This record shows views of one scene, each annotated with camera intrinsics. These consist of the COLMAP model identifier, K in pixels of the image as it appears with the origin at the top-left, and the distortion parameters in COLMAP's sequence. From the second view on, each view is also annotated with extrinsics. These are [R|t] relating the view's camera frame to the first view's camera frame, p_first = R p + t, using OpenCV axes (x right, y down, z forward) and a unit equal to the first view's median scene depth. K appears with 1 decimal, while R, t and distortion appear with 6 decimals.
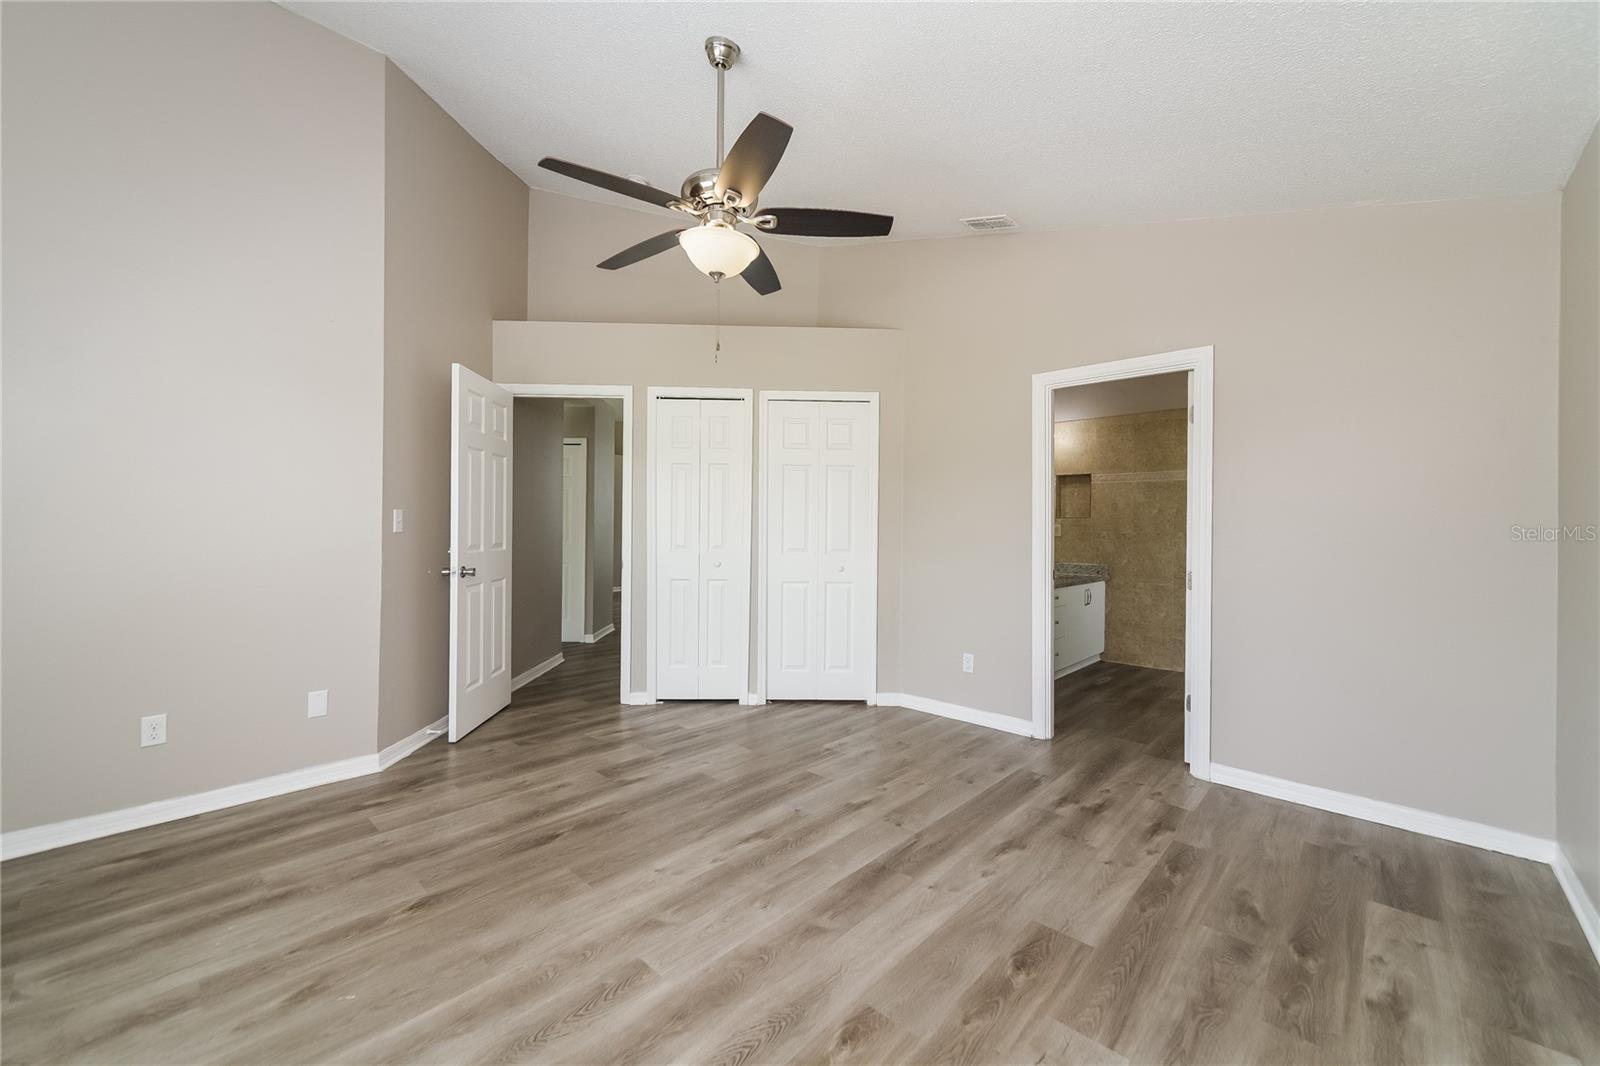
lens RADIAL K [[626.0, 0, 797.9], [0, 626.0, 540.4], [0, 0, 1]] dist [0.009601, -0.000220]
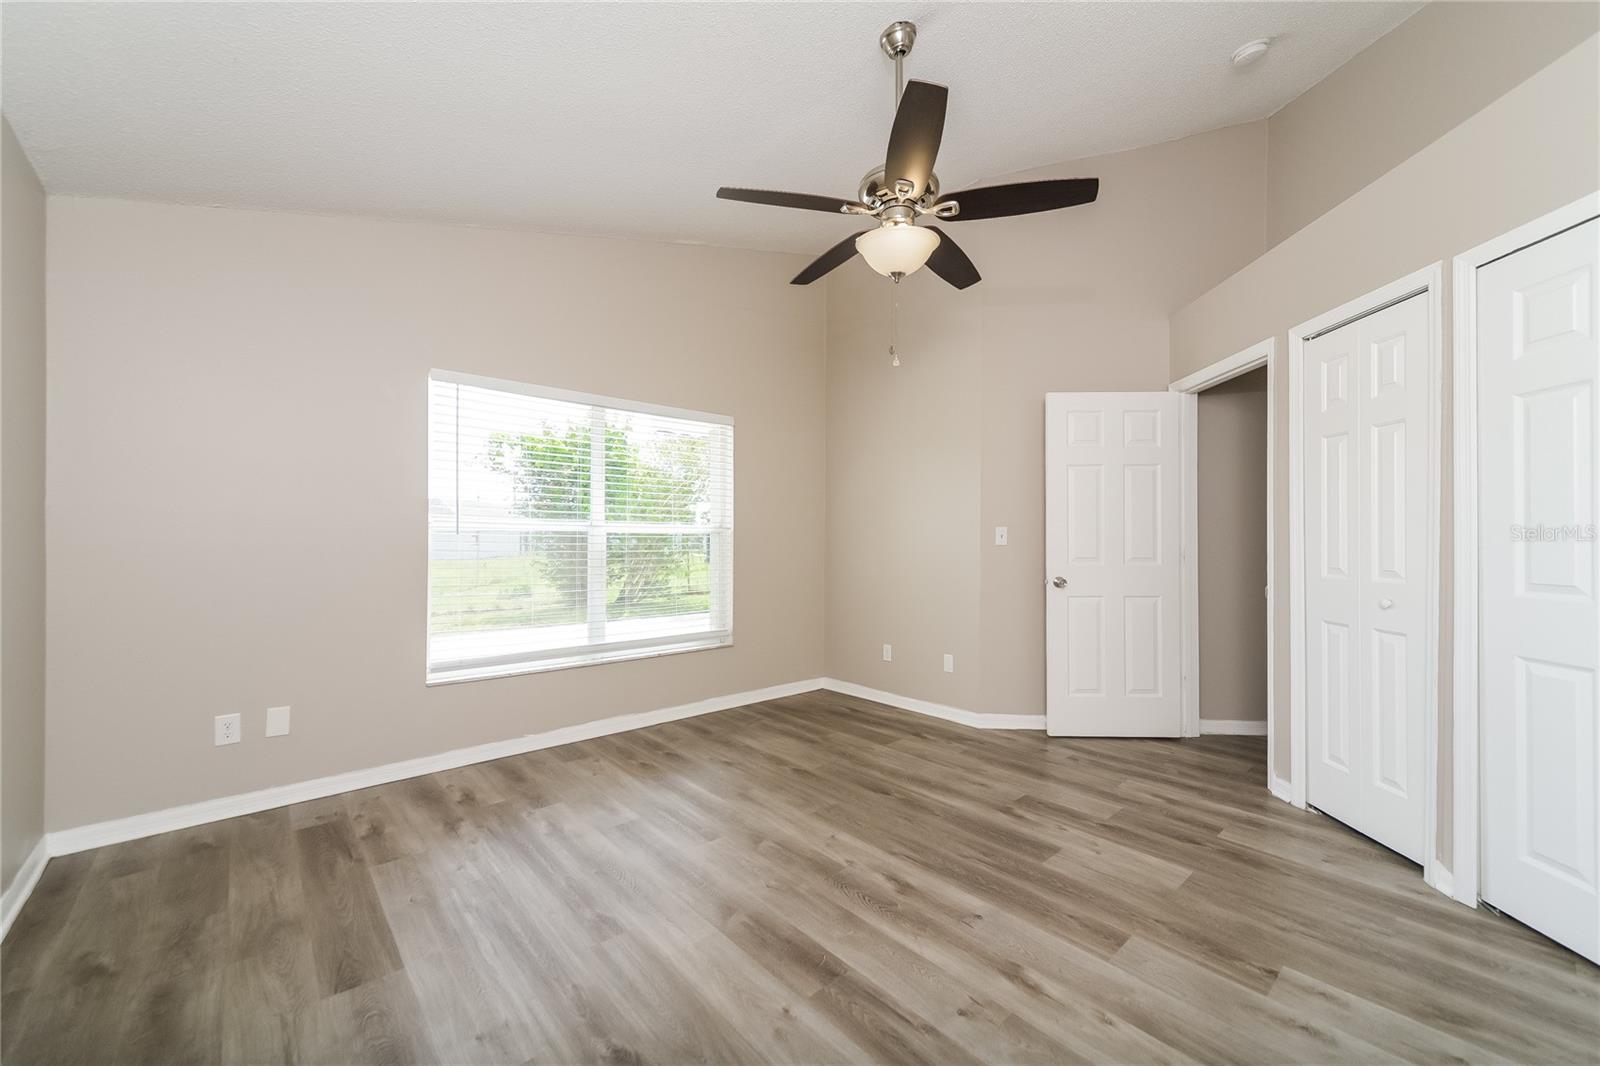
lens RADIAL K [[626.0, 0, 797.9], [0, 626.0, 540.4], [0, 0, 1]] dist [0.009601, -0.000220]
pose [[-0.098310, -0.012237, -0.995081, 0.784280], [-0.019218, 0.999761, -0.010396, -0.001800], [0.994970, 0.018101, -0.098521, 0.875494]]
